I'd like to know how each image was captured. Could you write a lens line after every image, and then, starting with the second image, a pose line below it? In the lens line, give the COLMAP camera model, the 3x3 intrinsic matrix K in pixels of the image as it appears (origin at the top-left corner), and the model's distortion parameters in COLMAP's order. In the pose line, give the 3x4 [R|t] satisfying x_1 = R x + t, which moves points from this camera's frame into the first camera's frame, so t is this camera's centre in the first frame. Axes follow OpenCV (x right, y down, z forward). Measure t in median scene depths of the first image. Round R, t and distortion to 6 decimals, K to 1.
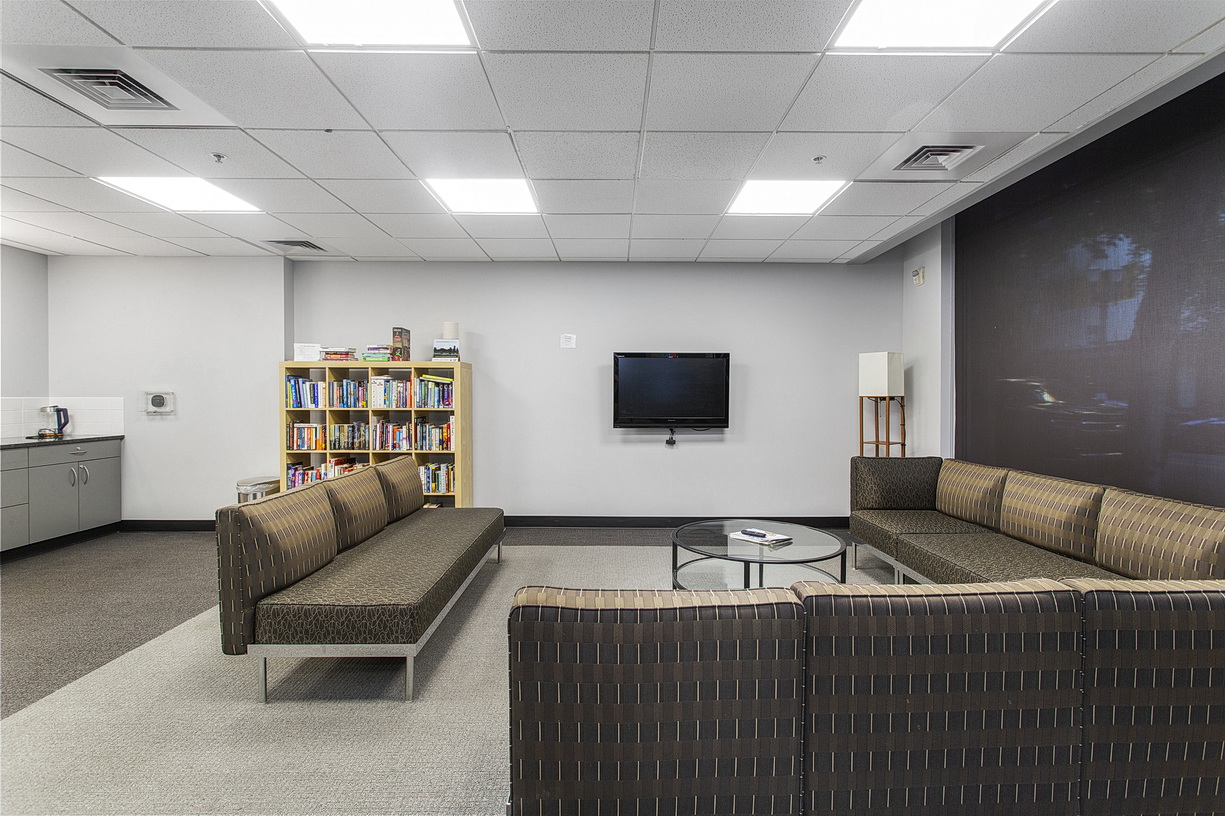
lens RADIAL K [[579.3, 0, 612.5], [0, 579.3, 408.0], [0, 0, 1]] dist [0.000258, 0.000139]
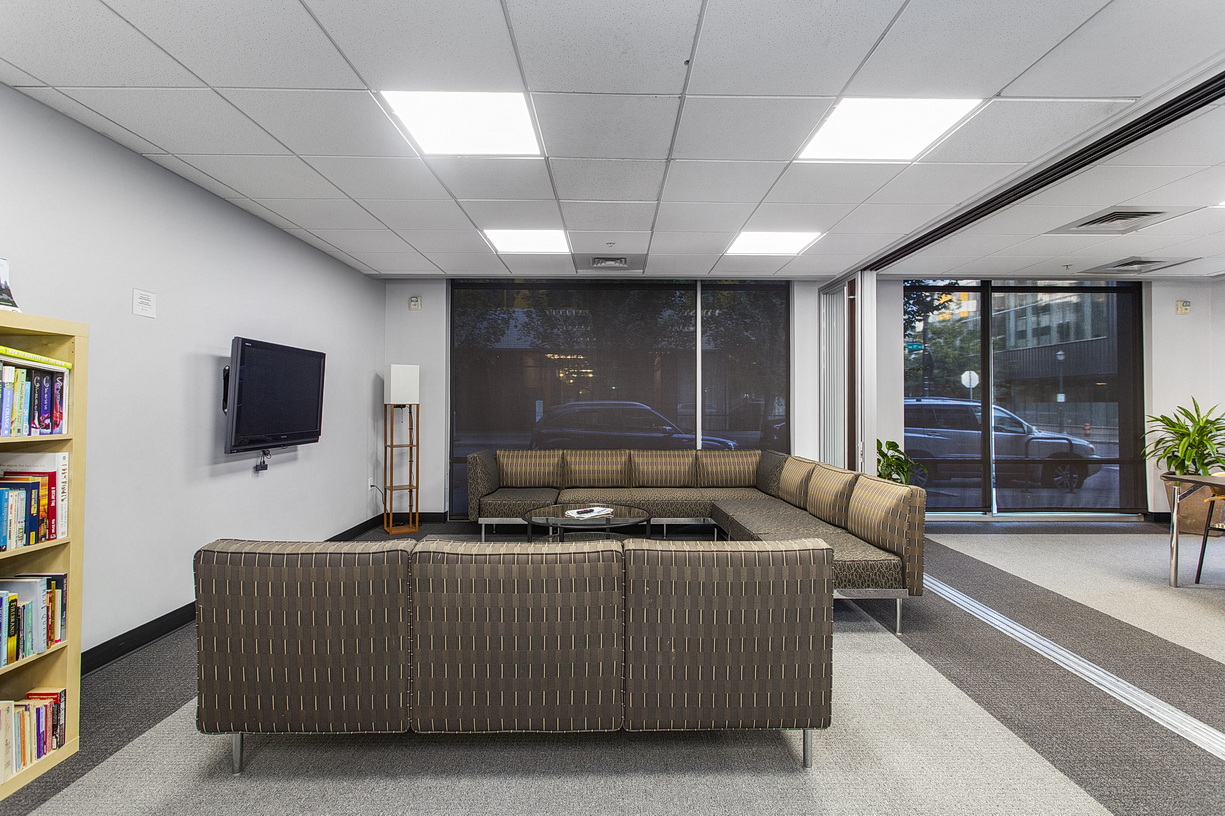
lens RADIAL K [[595.0, 0, 630.1], [0, 595.0, 393.6], [0, 0, 1]] dist [0.000329, 0.001233]
pose [[-0.021289, 0.015982, 0.999646, -0.705200], [0.018884, 0.999700, -0.015581, -0.013991], [-0.999595, 0.018545, -0.021585, 0.606678]]
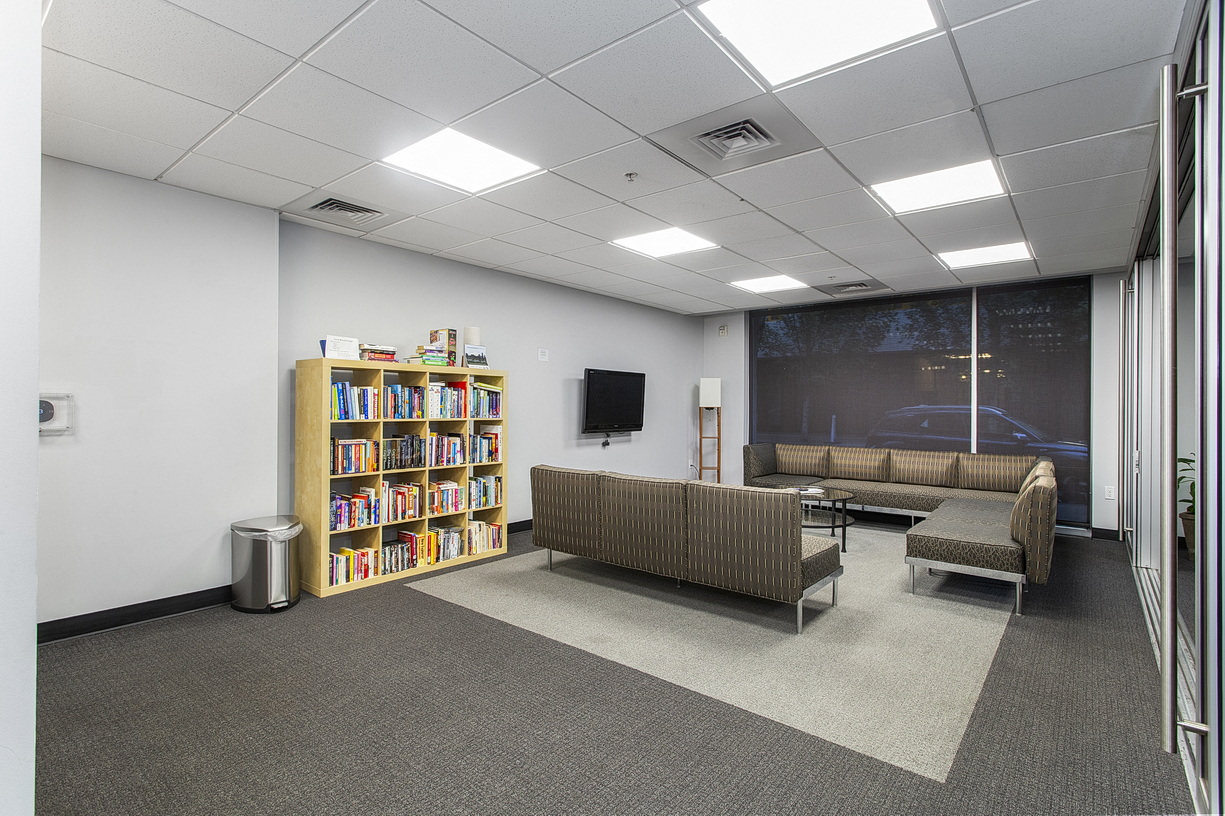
lens RADIAL K [[595.1, 0, 612.5], [0, 595.1, 408.0], [0, 0, 1]] dist [-0.001189, 0.000310]
pose [[0.632302, 0.001441, 0.774721, -0.932371], [0.009805, 0.999903, -0.009862, -0.004284], [-0.774660, 0.013832, 0.632227, 0.218079]]
